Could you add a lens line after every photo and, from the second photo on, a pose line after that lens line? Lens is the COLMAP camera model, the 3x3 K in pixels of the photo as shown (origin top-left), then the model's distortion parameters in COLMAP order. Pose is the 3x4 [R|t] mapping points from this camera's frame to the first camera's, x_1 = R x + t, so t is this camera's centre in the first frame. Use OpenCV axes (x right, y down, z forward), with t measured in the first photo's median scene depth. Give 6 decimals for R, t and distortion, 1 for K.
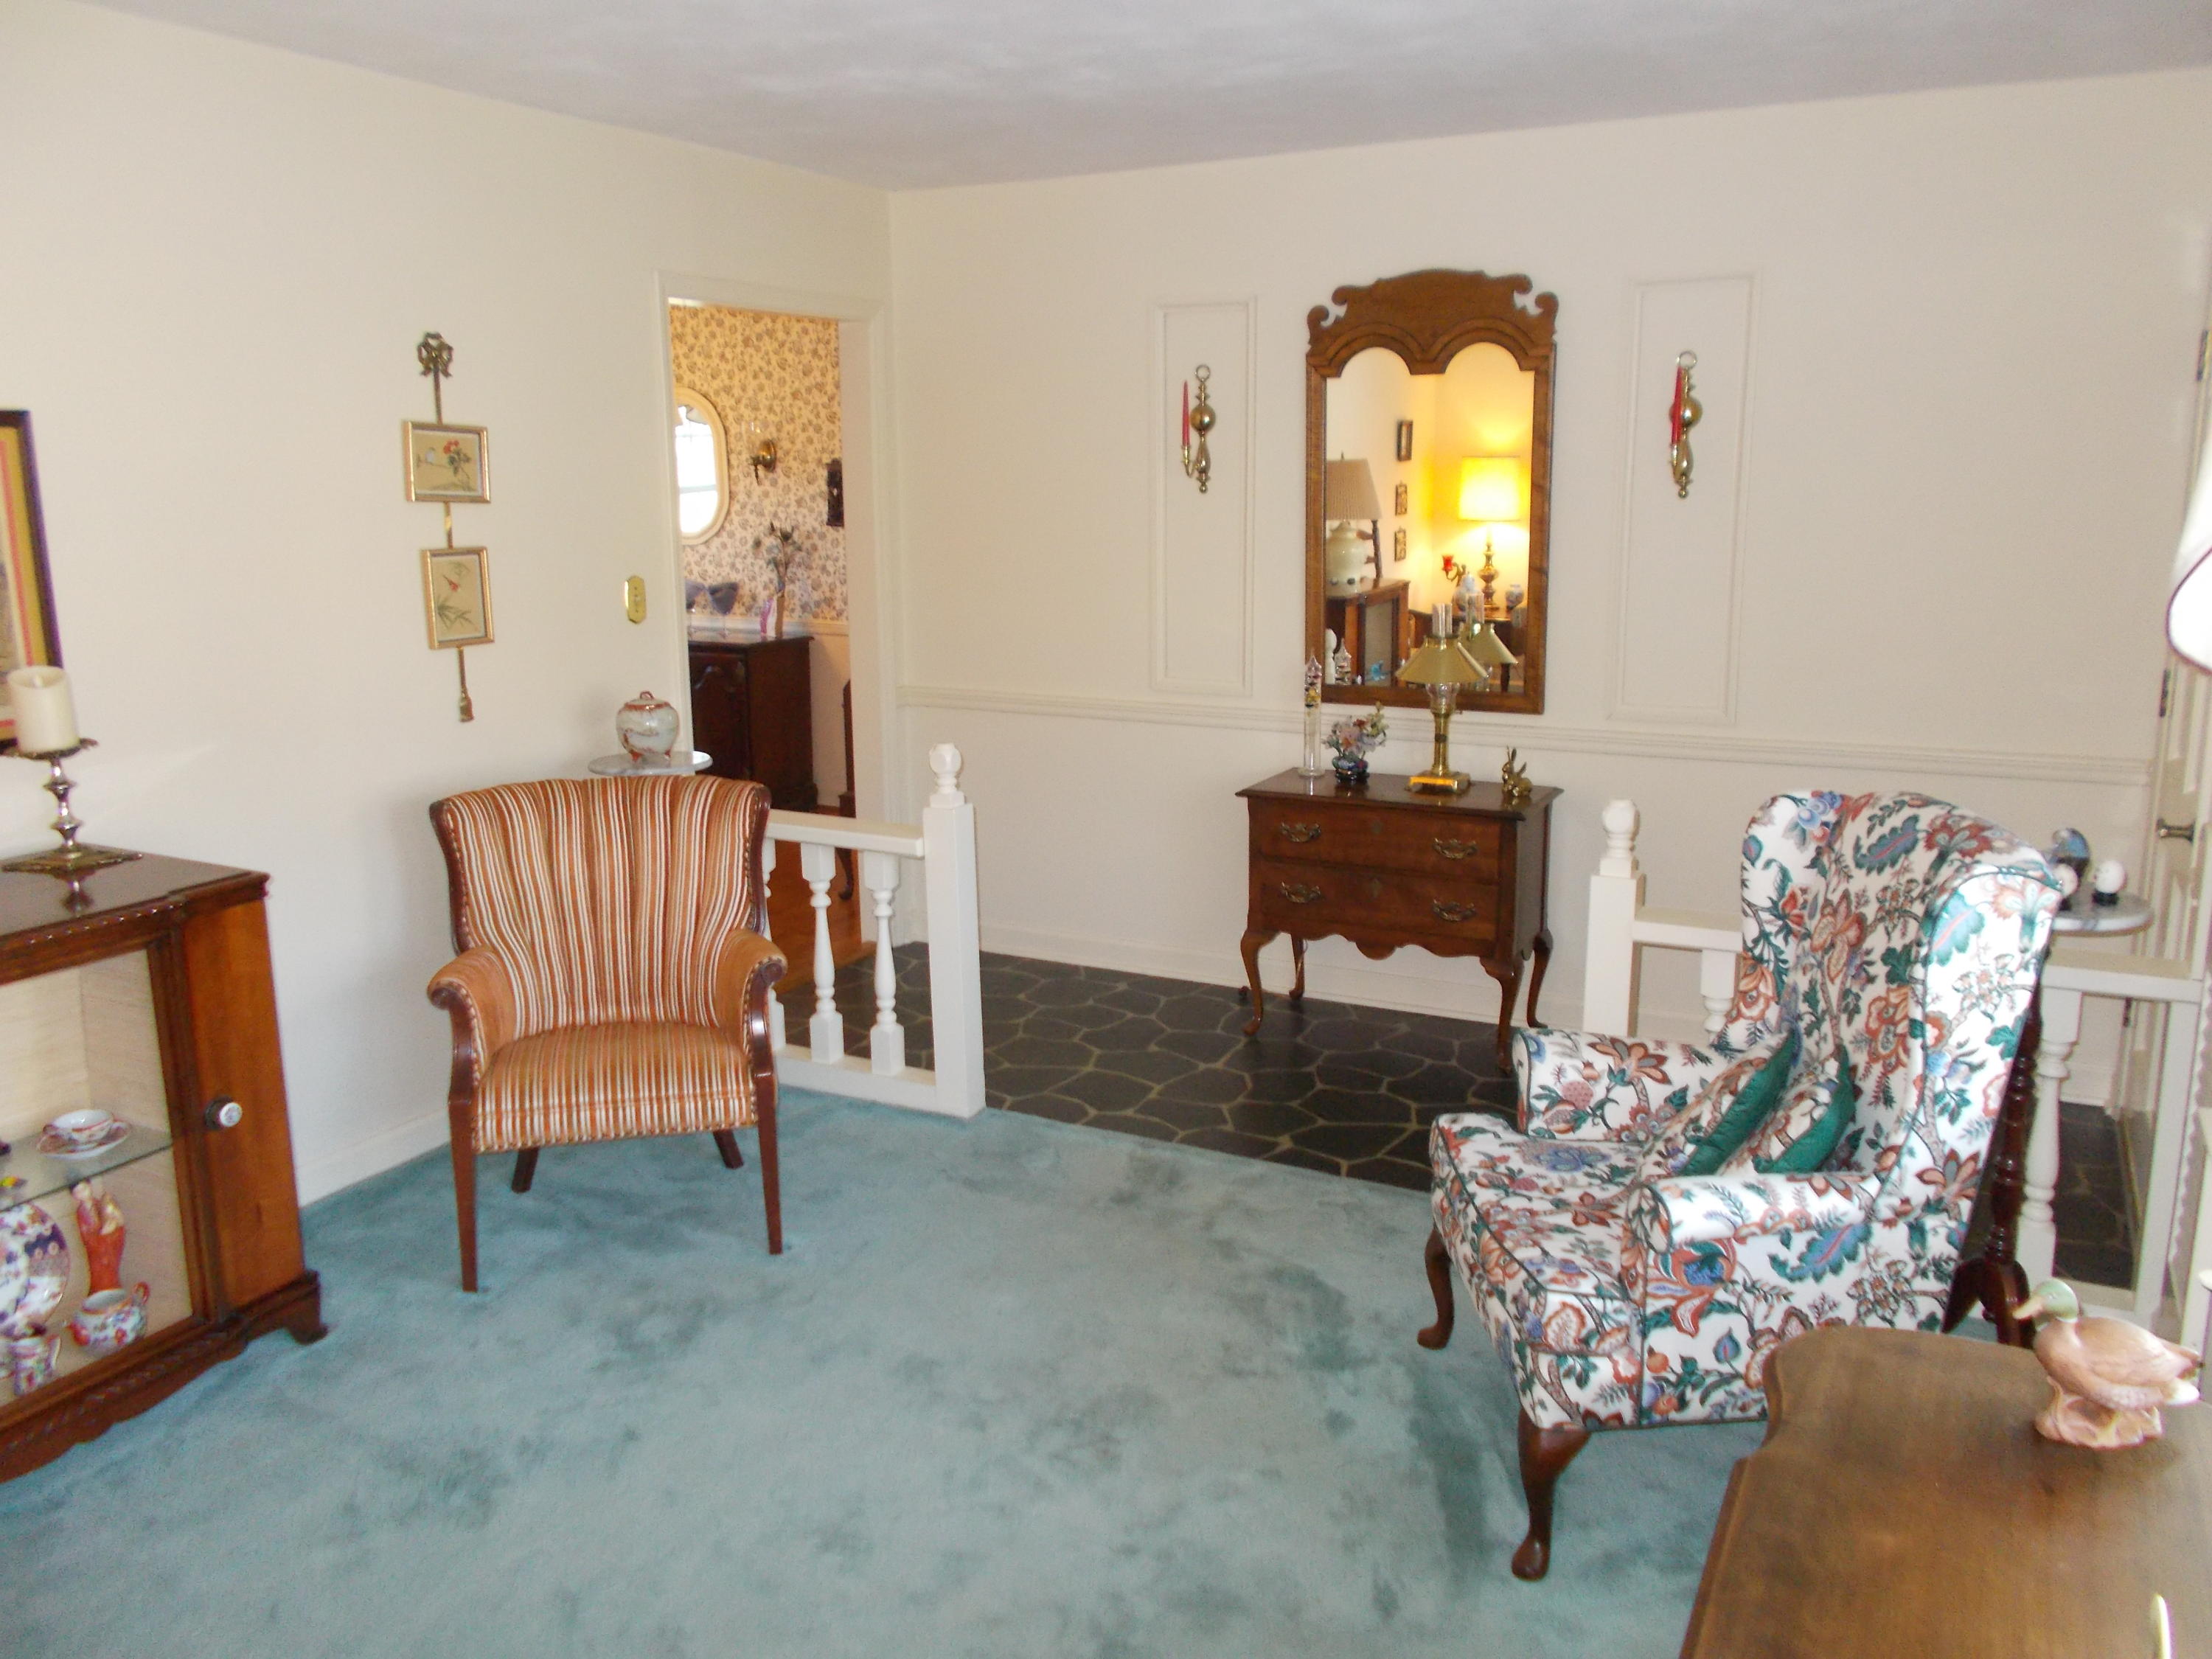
lens RADIAL K [[1704.4, 0, 1106.0], [0, 1704.4, 829.5], [0, 0, 1]] dist [-0.004262, -0.005593]
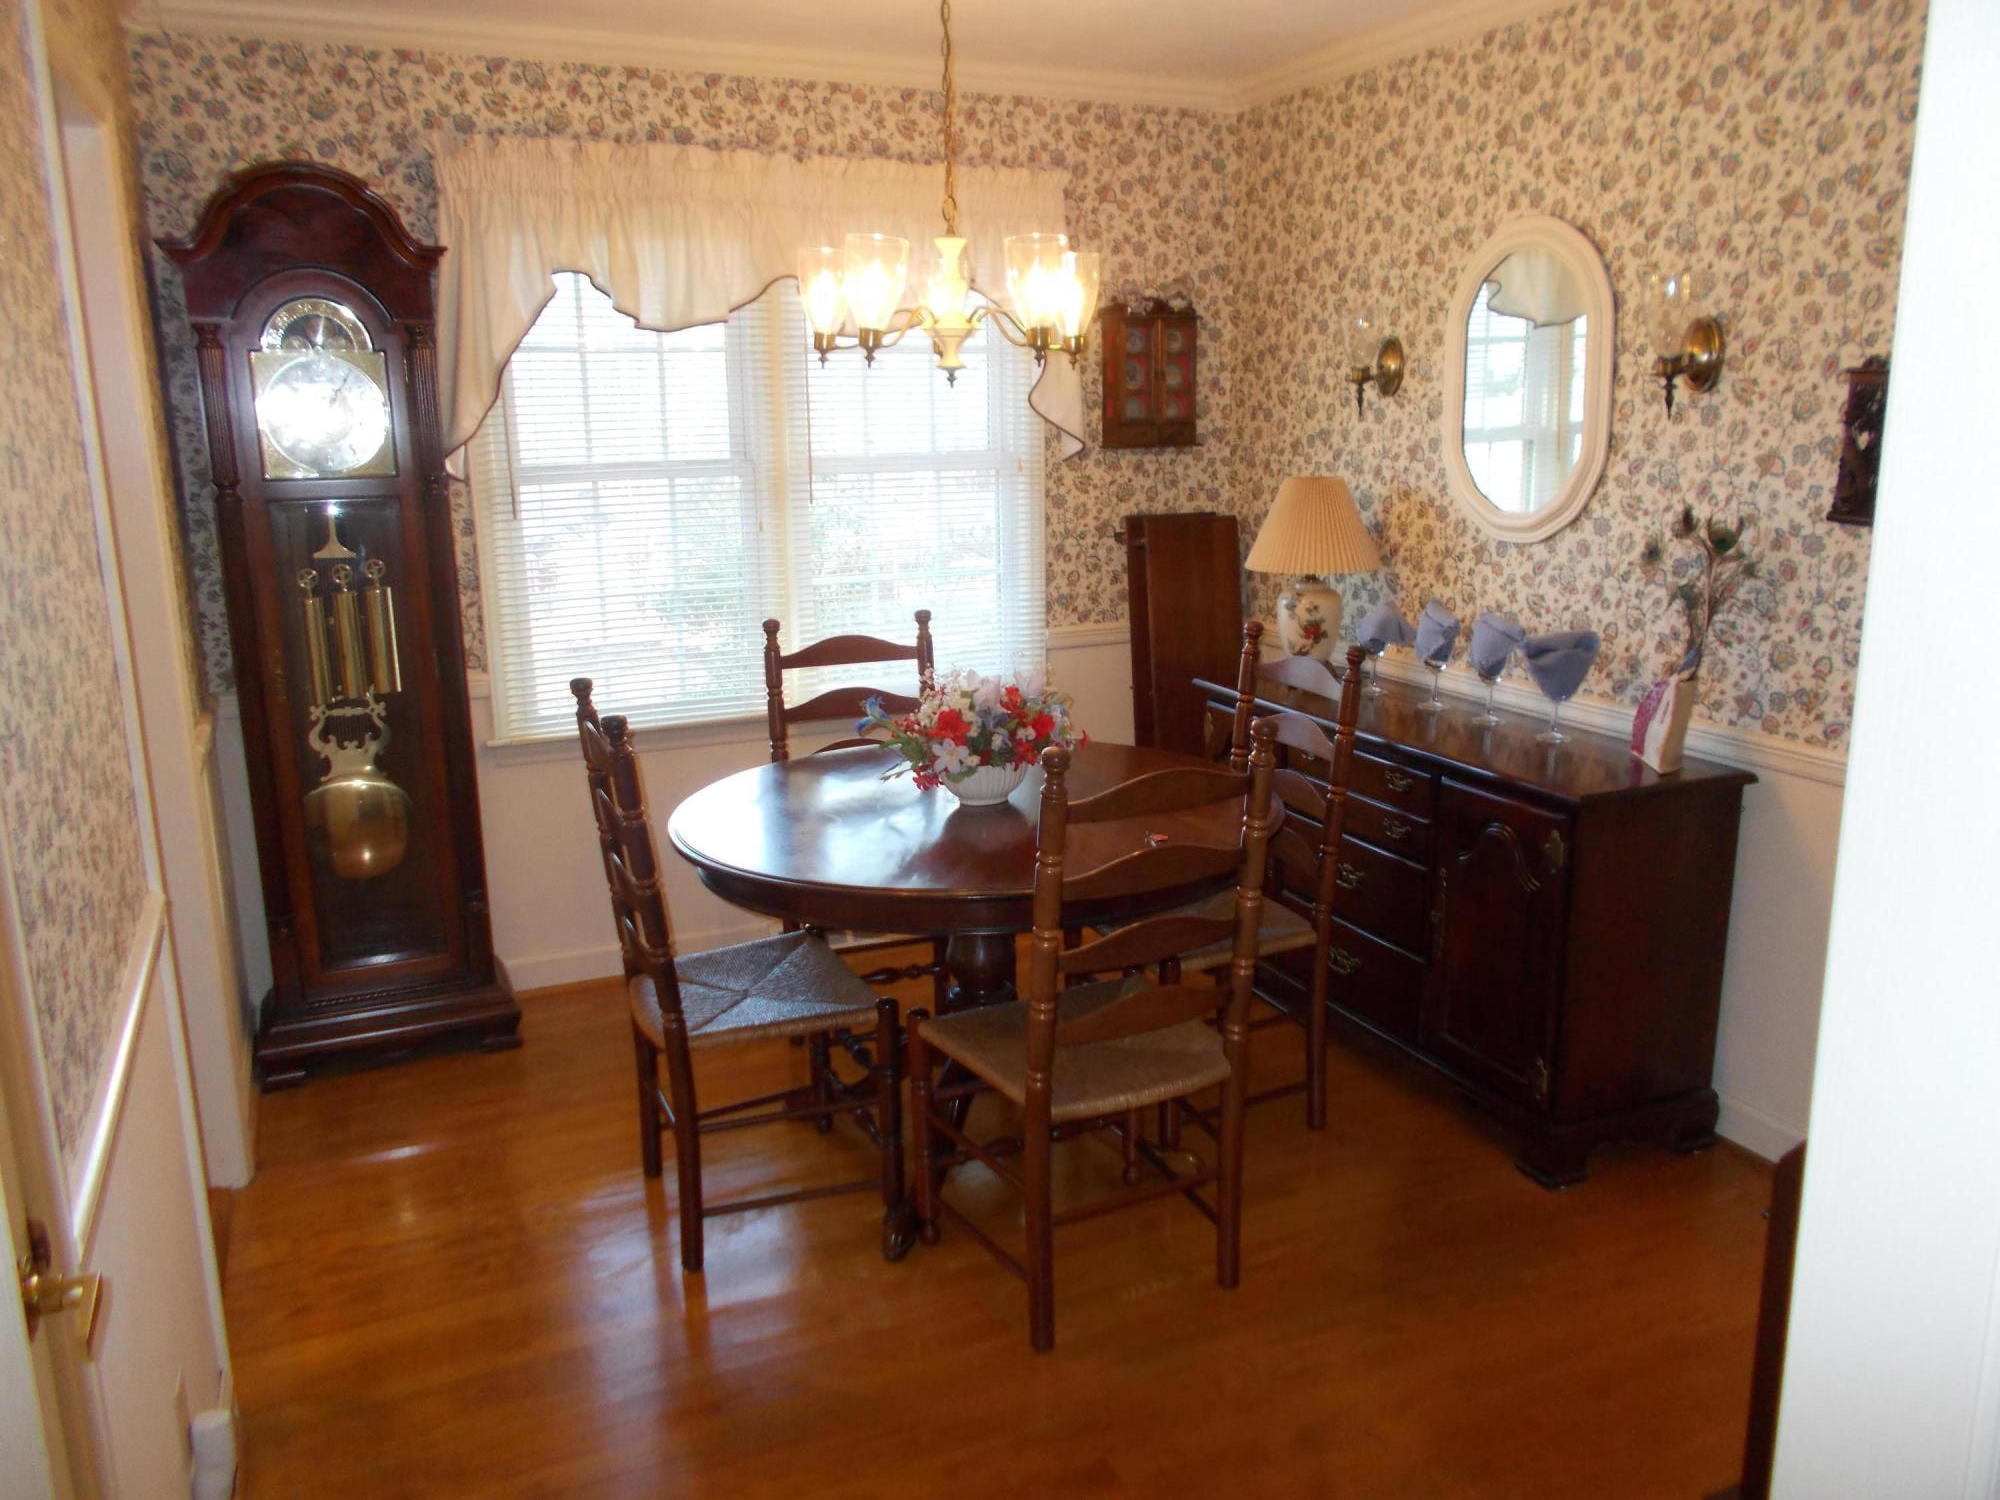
lens RADIAL K [[1541.1, 0, 1000.0], [0, 1541.1, 750.0], [0, 0, 1]] dist [-0.004262, -0.005593]
pose [[0.787522, 0.130602, -0.602290, -0.089287], [-0.119662, 0.991093, 0.058448, -0.119756], [0.604558, 0.026042, 0.796135, 0.576904]]
